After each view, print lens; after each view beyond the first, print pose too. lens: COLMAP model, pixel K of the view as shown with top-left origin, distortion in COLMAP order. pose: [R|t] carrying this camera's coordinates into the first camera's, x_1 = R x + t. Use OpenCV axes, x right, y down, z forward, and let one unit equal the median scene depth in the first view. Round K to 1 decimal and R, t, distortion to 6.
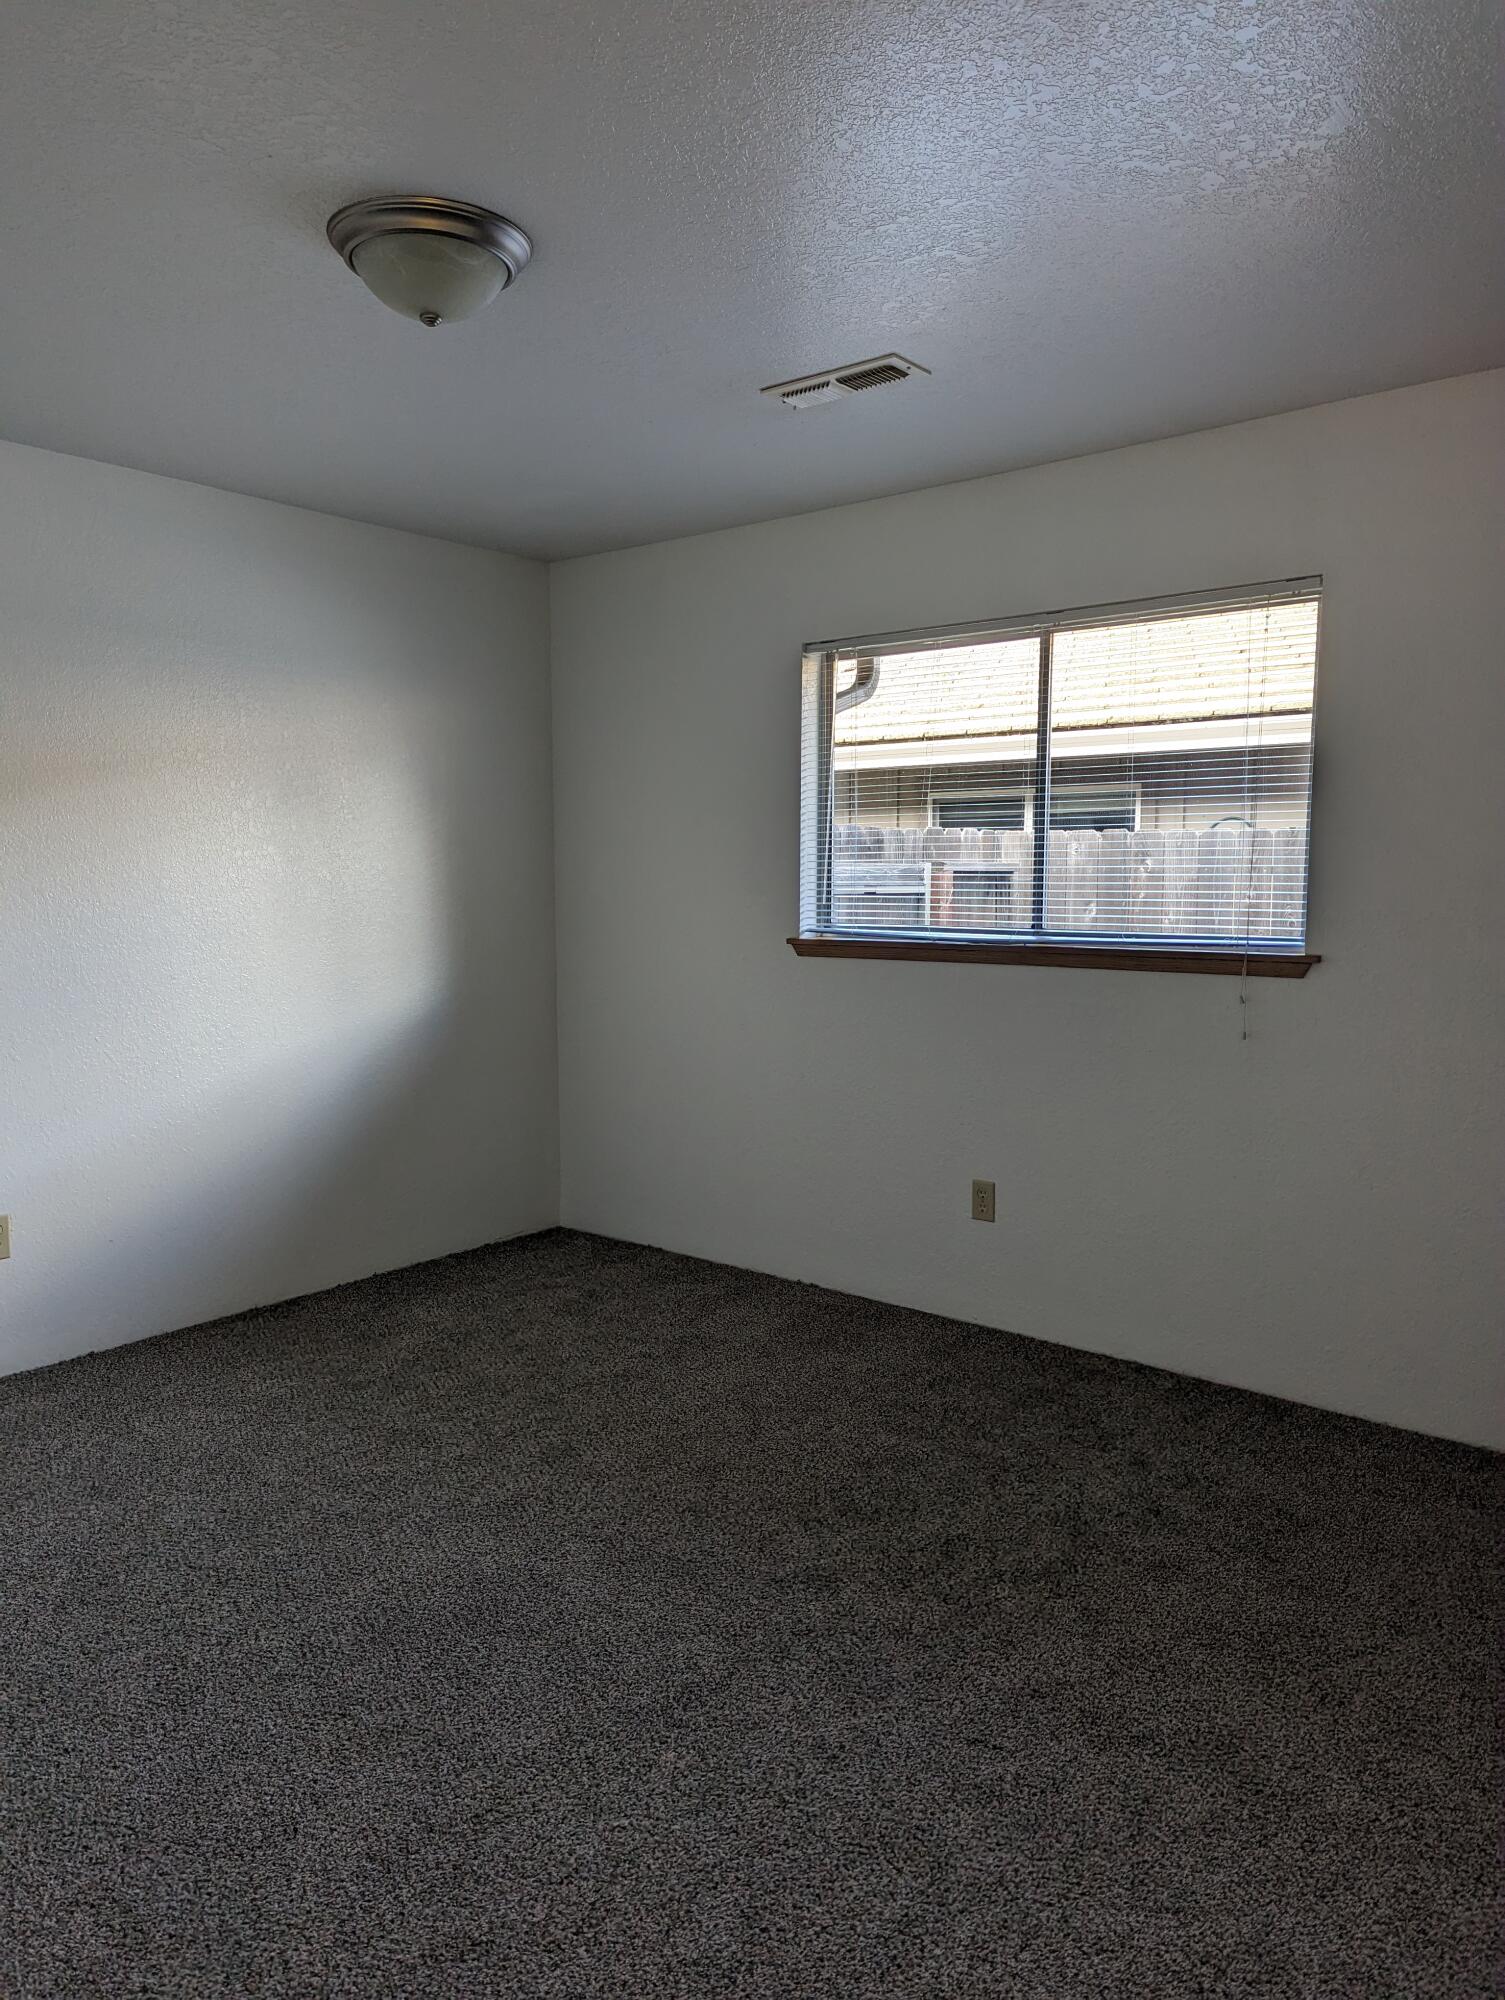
lens RADIAL K [[1382.5, 0, 752.5], [0, 1382.5, 1000.0], [0, 0, 1]] dist [0.001631, -0.000093]
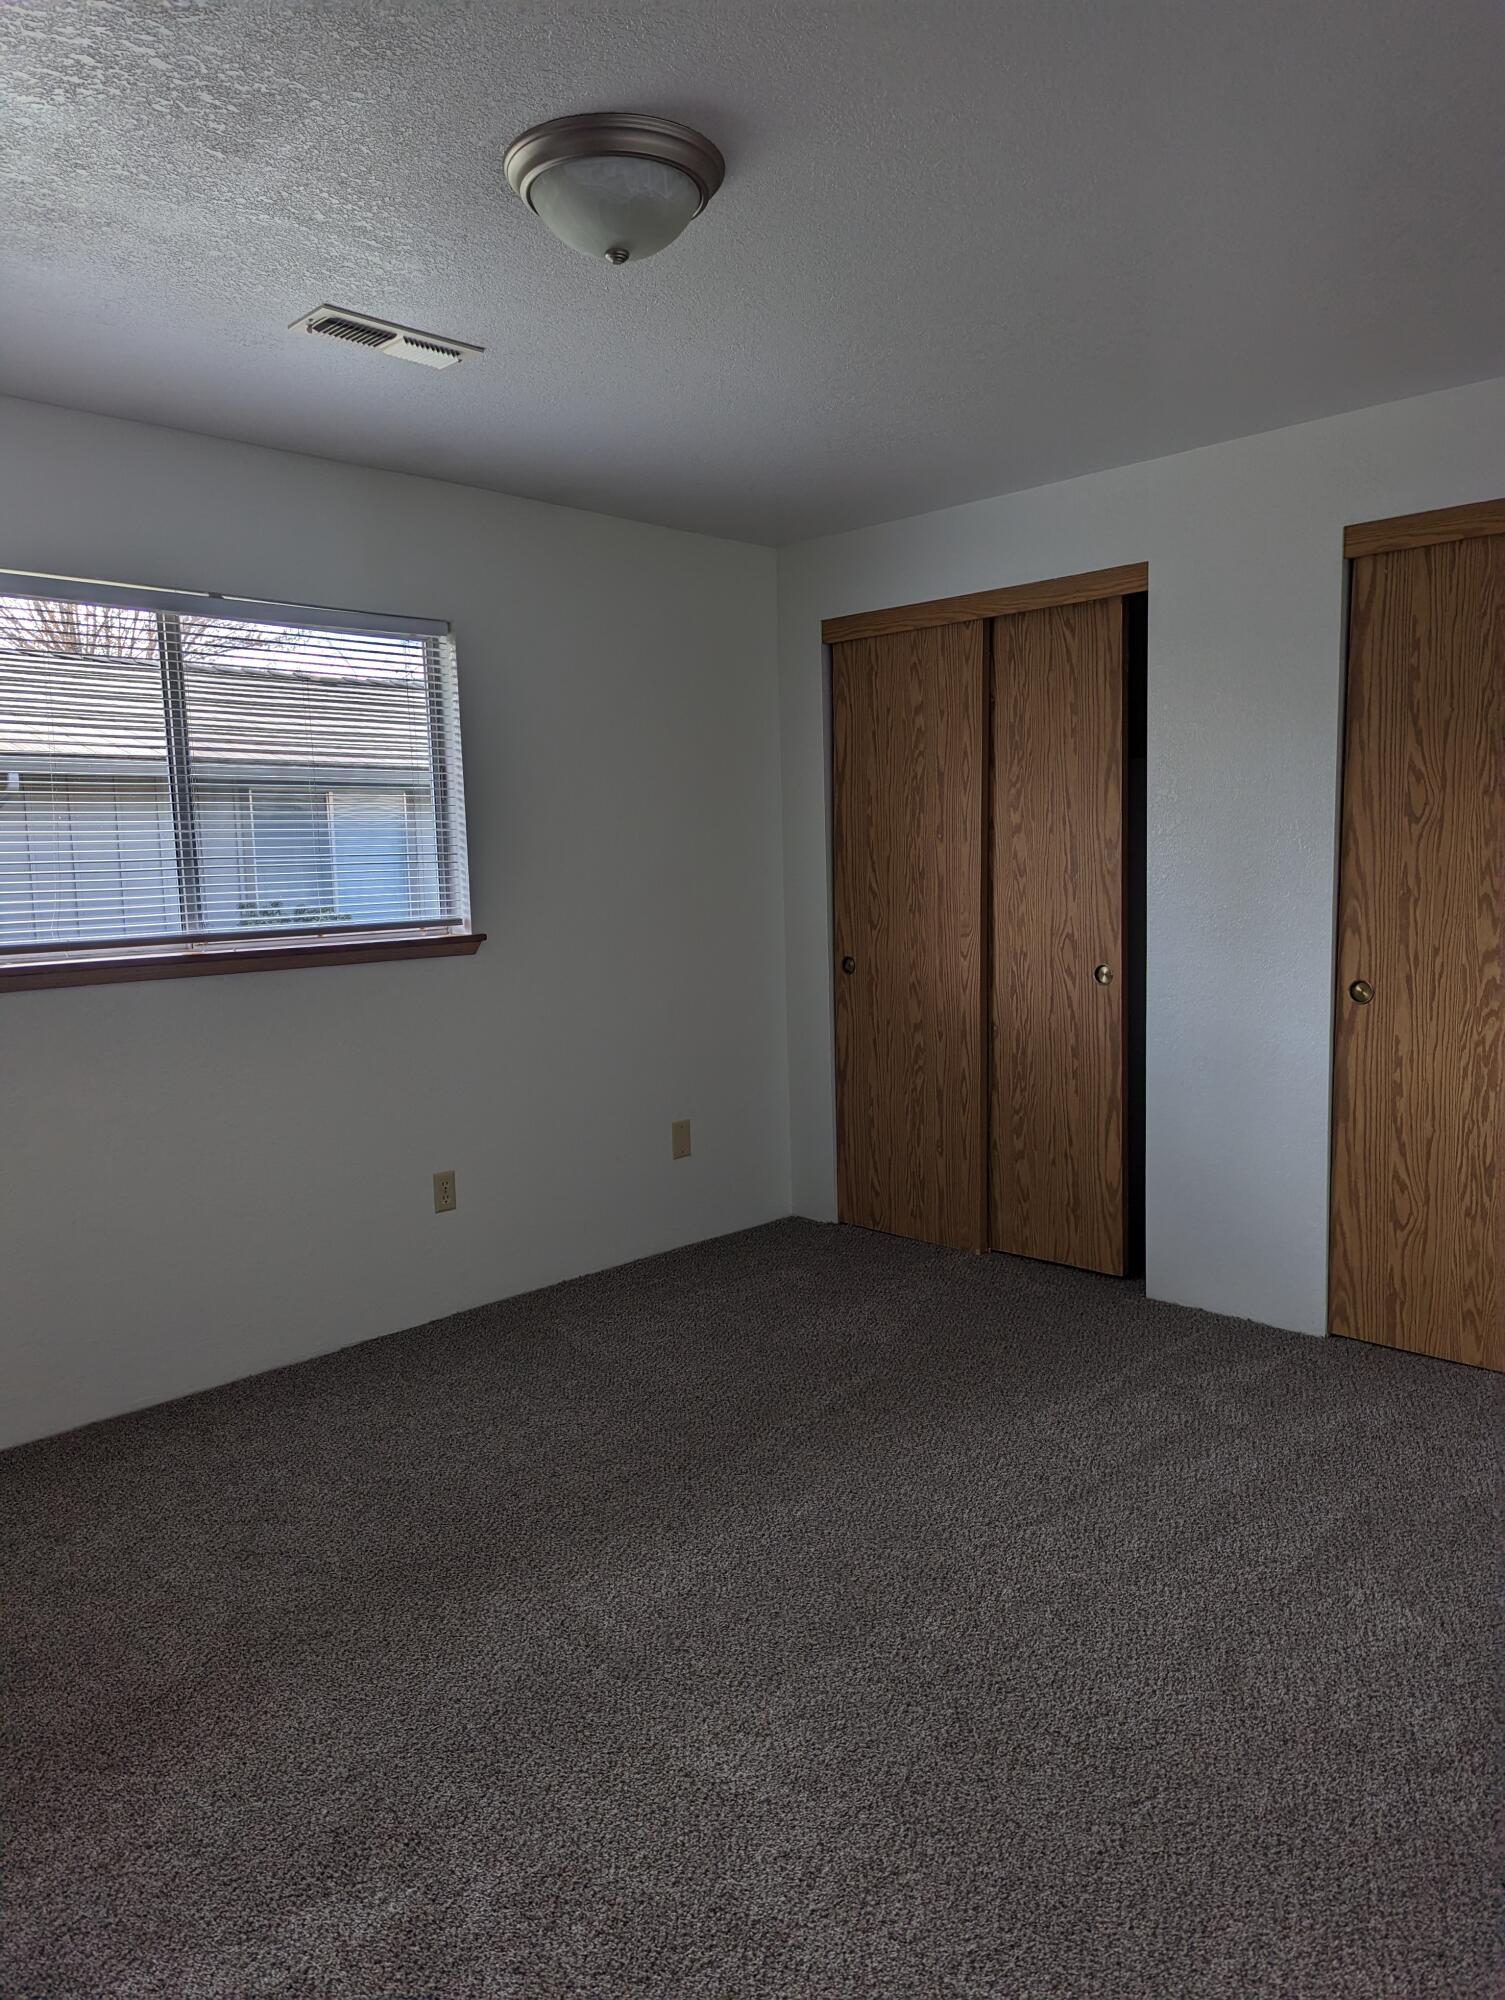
lens RADIAL K [[1382.5, 0, 752.5], [0, 1382.5, 1000.0], [0, 0, 1]] dist [0.001631, -0.000093]
pose [[0.077696, -0.104509, 0.991484, -0.790284], [0.111807, 0.989130, 0.095499, -0.064838], [-0.990688, 0.103435, 0.088536, 0.654266]]
